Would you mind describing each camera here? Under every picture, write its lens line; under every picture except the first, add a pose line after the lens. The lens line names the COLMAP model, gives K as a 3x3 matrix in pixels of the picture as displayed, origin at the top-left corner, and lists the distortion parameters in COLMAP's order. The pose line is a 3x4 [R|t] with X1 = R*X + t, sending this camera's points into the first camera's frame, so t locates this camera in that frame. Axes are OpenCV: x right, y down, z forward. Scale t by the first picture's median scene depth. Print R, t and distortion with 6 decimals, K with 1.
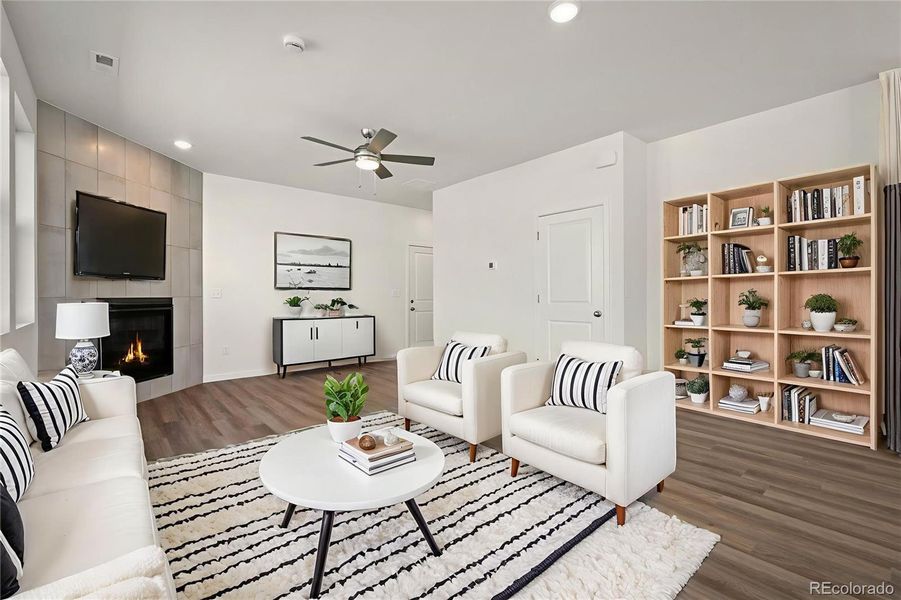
lens RADIAL K [[399.5, 0, 450.5], [0, 399.5, 300.0], [0, 0, 1]] dist [-0.001749, -0.000200]
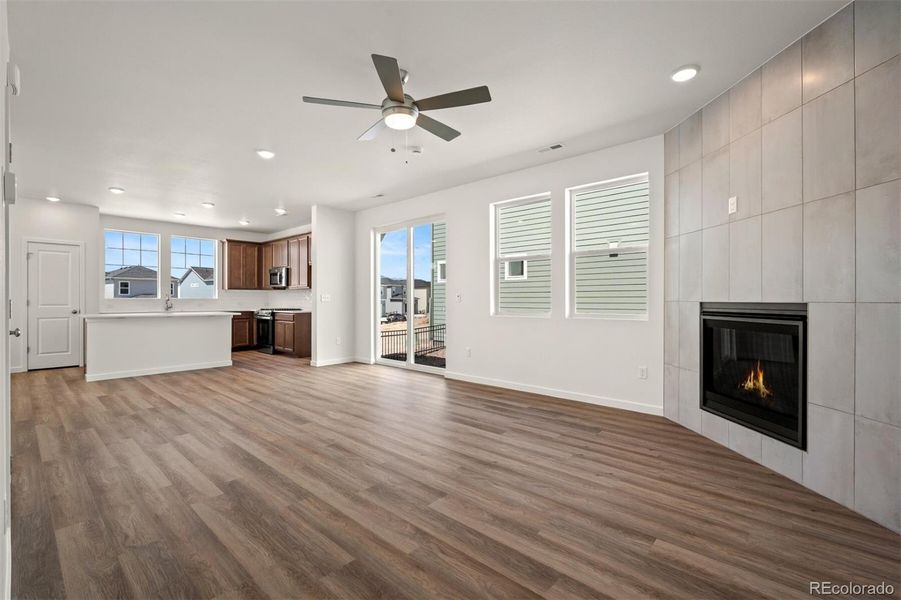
lens RADIAL K [[401.7, 0, 451.9], [0, 401.7, 298.4], [0, 0, 1]] dist [0.000310, 0.000208]
pose [[-0.992492, 0.002928, -0.122277, -0.334837], [0.001831, 0.999957, 0.009081, -0.033551], [0.122298, 0.008789, -0.992454, 2.749398]]
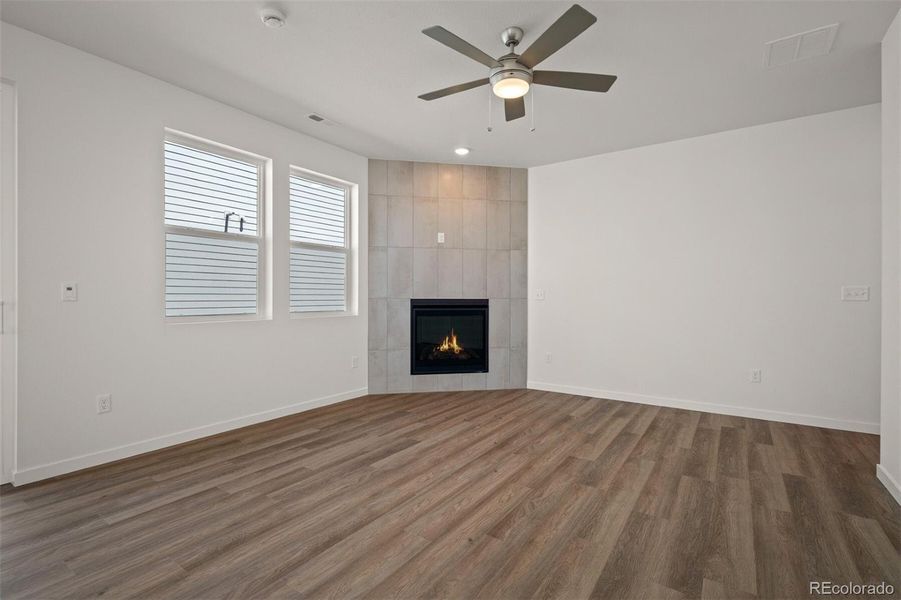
lens RADIAL K [[420.9, 0, 444.7], [0, 420.9, 300.0], [0, 0, 1]] dist [-0.008676, -0.000059]
pose [[0.250176, 0.006277, -0.968180, 0.636046], [-0.011828, 0.999924, 0.003426, -0.011172], [0.968128, 0.010595, 0.250231, 1.158445]]
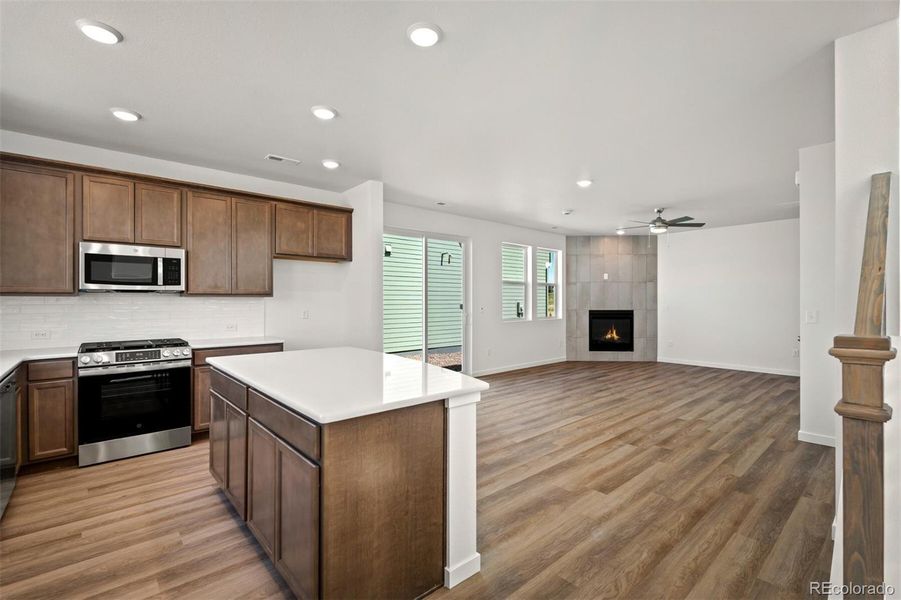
lens RADIAL K [[403.2, 0, 451.3], [0, 403.2, 302.9], [0, 0, 1]] dist [-0.001384, -0.000104]
pose [[0.018522, 0.005146, -0.999815, 2.175760], [-0.008498, 0.999951, 0.004989, -0.077514], [0.999792, 0.008404, 0.018565, 0.227796]]
